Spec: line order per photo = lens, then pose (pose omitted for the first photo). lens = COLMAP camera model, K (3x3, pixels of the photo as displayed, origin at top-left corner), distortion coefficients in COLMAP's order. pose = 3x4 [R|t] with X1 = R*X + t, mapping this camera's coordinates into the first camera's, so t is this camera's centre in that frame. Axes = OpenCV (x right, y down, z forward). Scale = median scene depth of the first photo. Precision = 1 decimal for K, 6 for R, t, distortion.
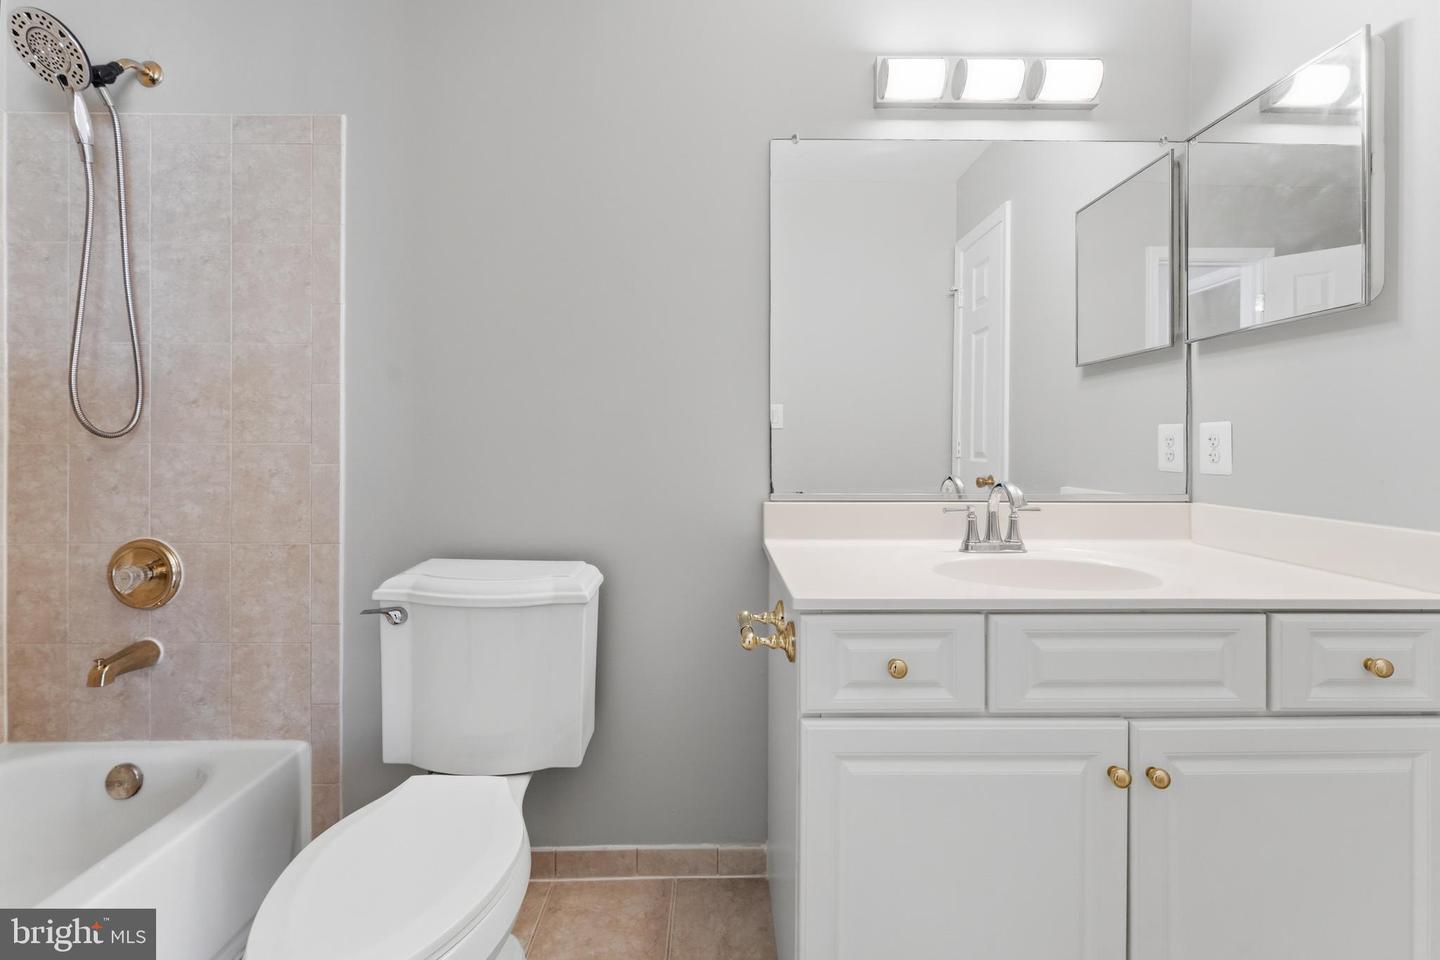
lens RADIAL K [[583.0, 0, 728.7], [0, 583.0, 464.3], [0, 0, 1]] dist [-0.001764, -0.000333]
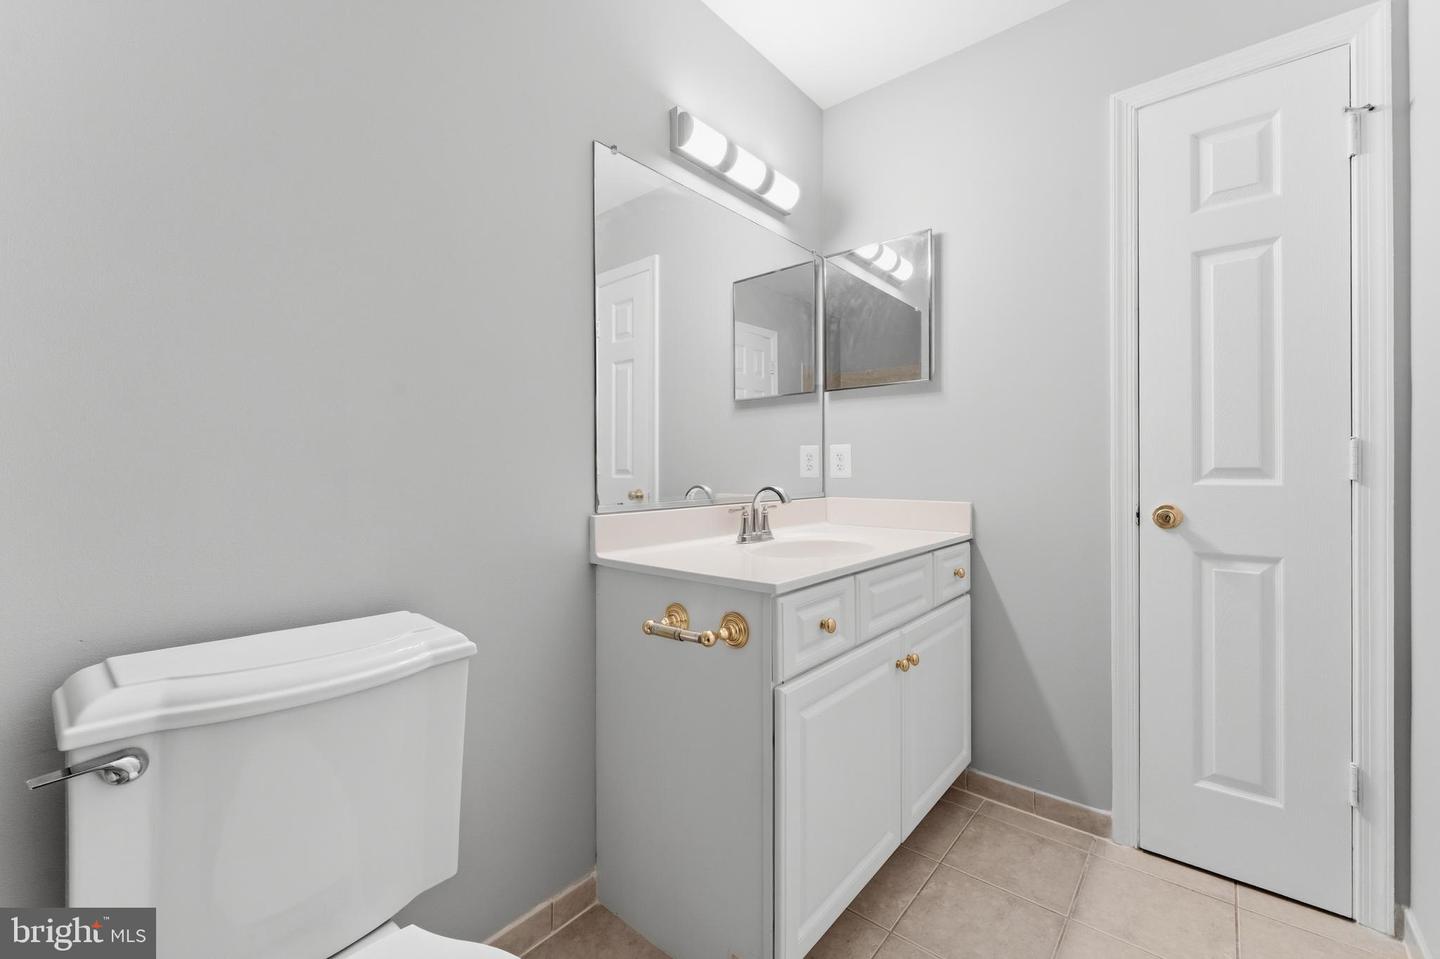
lens RADIAL K [[590.9, 0, 697.3], [0, 590.9, 491.7], [0, 0, 1]] dist [0.000466, -0.000117]
pose [[0.660144, -0.031791, 0.750466, -0.587290], [0.031673, 0.999393, 0.014475, 0.018357], [-0.750471, 0.014214, 0.660750, 0.237217]]
